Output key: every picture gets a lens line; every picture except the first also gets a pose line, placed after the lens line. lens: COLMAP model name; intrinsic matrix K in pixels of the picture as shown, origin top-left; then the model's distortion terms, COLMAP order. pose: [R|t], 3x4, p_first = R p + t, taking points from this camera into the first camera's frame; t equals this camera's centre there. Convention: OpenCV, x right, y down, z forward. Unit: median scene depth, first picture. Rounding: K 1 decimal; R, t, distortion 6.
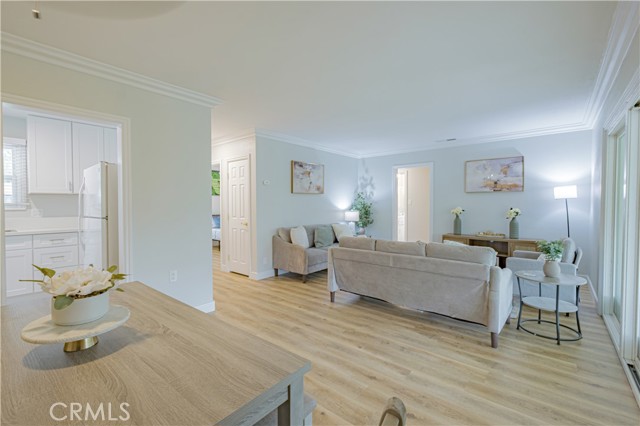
lens RADIAL K [[283.8, 0, 314.6], [0, 283.8, 208.4], [0, 0, 1]] dist [-0.001138, -0.000435]
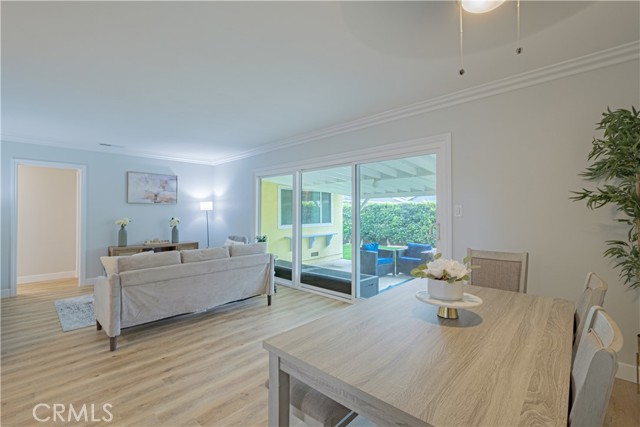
lens RADIAL K [[283.8, 0, 316.1], [0, 283.8, 212.7], [0, 0, 1]] dist [-0.001138, -0.000435]
pose [[0.059147, 0.002541, 0.998246, -0.646749], [0.021889, 0.999753, -0.003842, -0.006519], [-0.998009, 0.022078, 0.059077, 0.449419]]
